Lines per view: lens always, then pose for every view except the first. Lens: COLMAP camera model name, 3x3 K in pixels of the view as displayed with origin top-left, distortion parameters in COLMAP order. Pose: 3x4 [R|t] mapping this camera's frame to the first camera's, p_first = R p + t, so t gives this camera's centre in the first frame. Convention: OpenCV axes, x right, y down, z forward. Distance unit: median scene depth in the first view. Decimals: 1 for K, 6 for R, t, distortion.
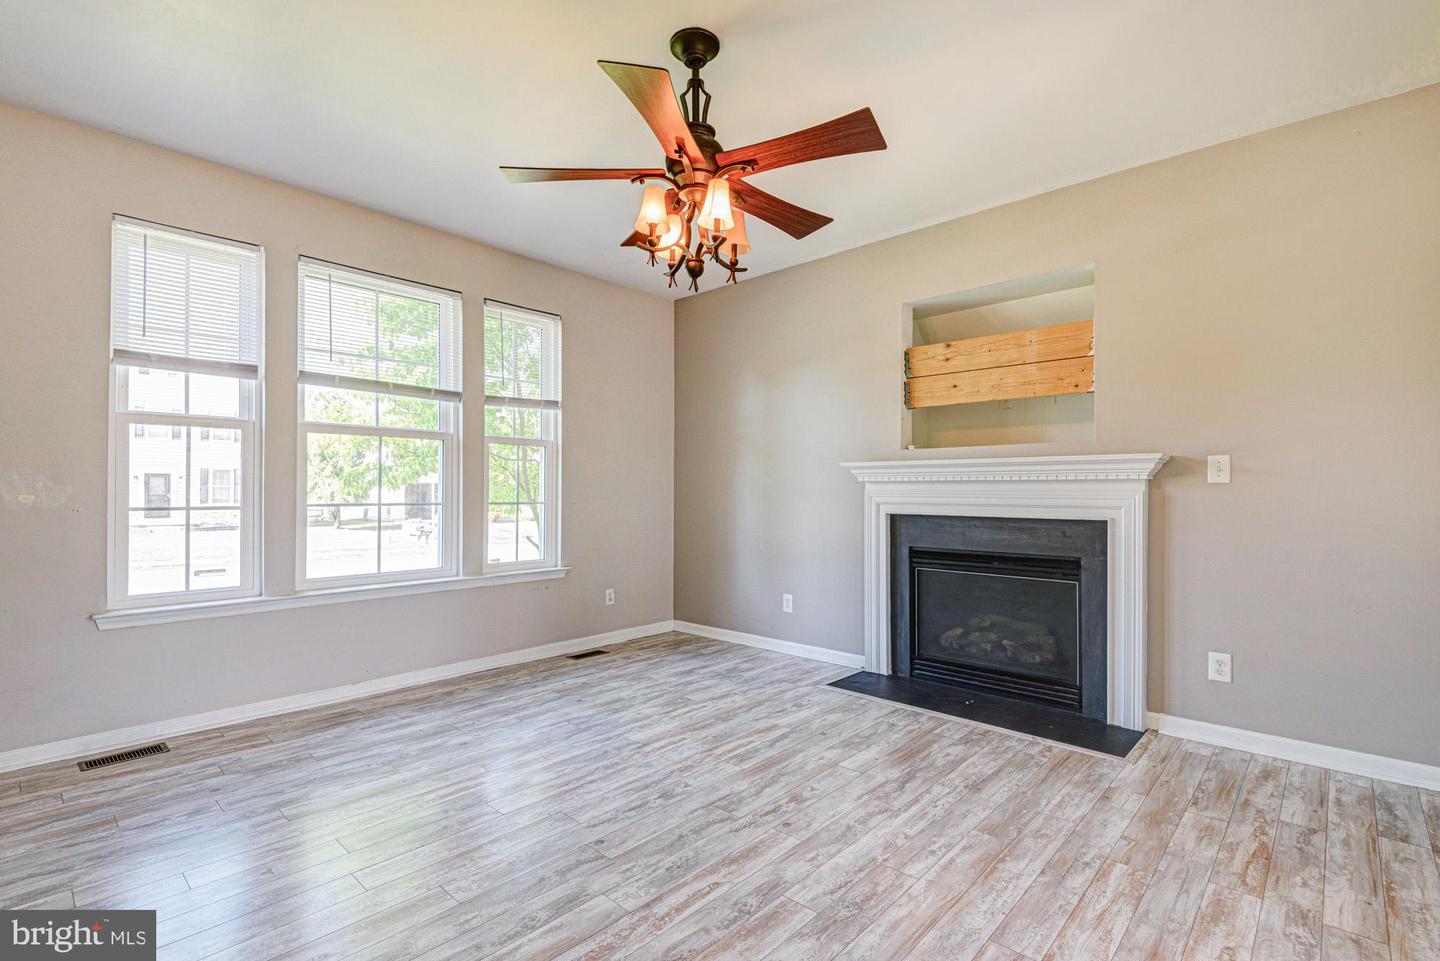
lens RADIAL K [[660.4, 0, 718.2], [0, 660.4, 489.6], [0, 0, 1]] dist [0.016888, -0.007052]
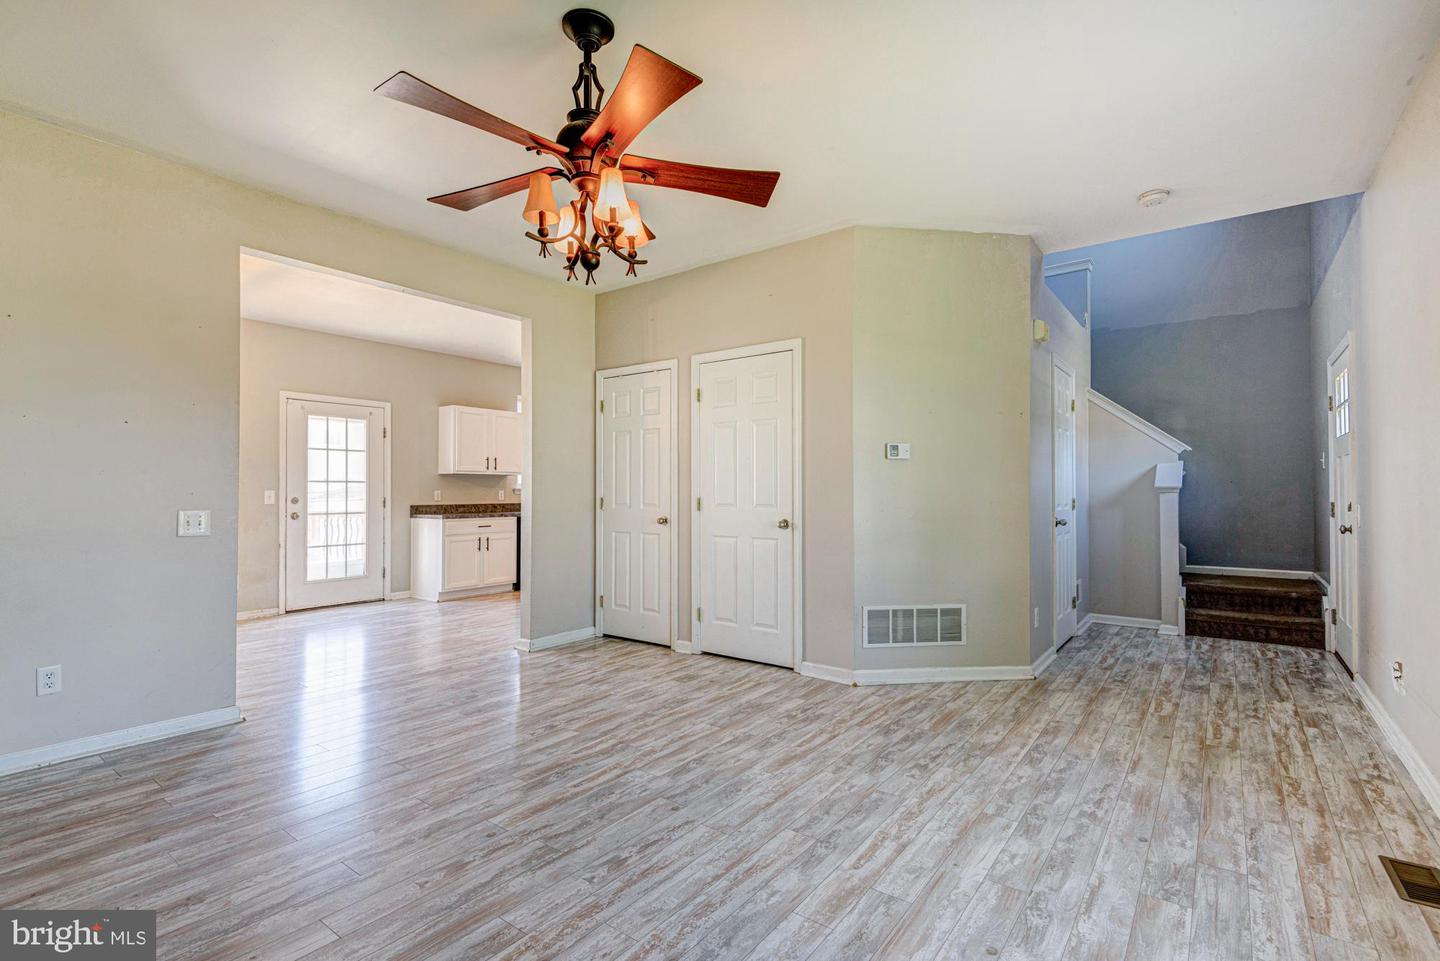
lens RADIAL K [[660.4, 0, 716.9], [0, 660.4, 482.0], [0, 0, 1]] dist [0.016888, -0.007052]
pose [[-0.995158, -0.002744, -0.098252, -0.123877], [-0.001040, 0.999848, -0.017392, 0.002047], [0.098285, -0.017206, -0.995010, 1.912459]]
